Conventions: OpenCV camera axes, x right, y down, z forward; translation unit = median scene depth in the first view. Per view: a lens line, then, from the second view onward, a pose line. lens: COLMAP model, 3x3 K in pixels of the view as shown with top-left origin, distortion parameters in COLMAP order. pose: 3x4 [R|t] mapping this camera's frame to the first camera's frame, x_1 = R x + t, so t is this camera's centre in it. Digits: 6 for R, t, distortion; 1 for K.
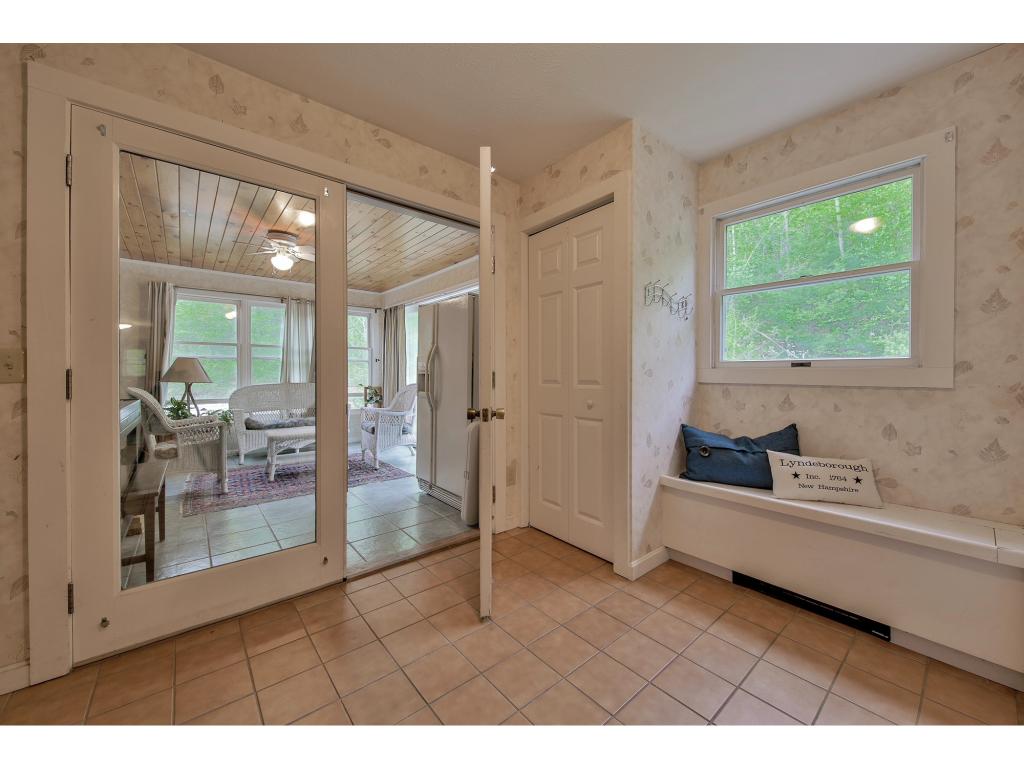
lens RADIAL K [[402.6, 0, 538.1], [0, 402.6, 377.0], [0, 0, 1]] dist [-0.000696, -0.000124]
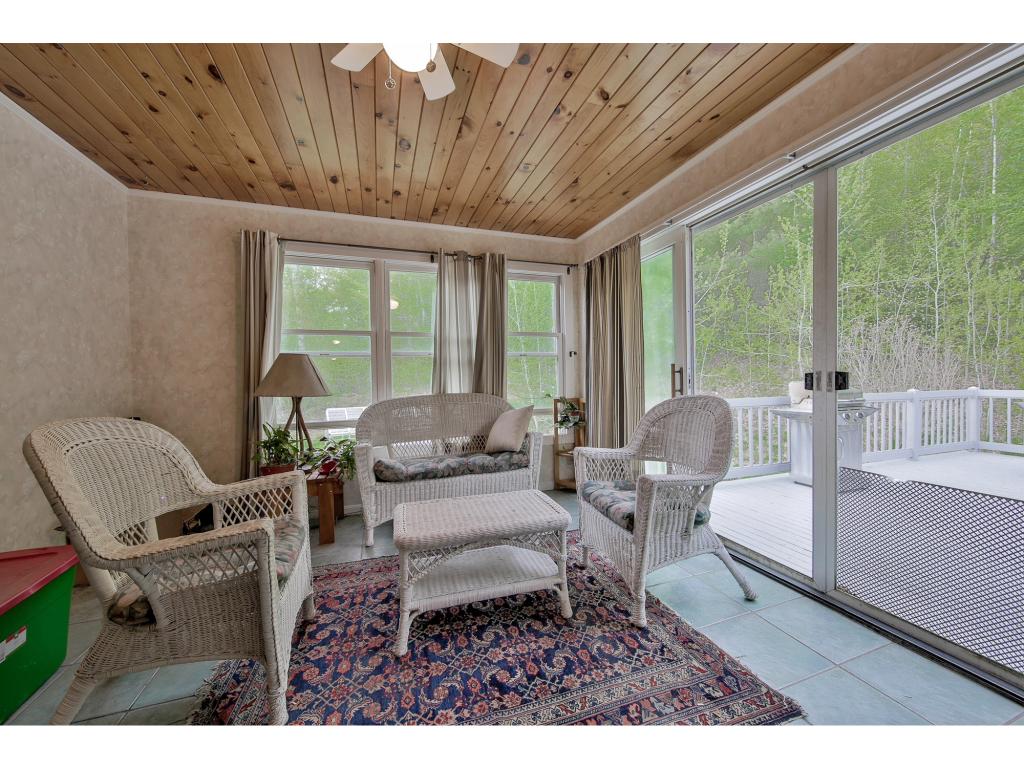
lens RADIAL K [[384.8, 0, 512.0], [0, 384.8, 384.0], [0, 0, 1]] dist [0.000226, 0.000013]
pose [[0.922267, -0.013220, -0.386327, -0.321580], [0.015877, 0.999867, 0.003689, -0.001115], [0.386227, -0.009536, 0.922355, 0.539622]]
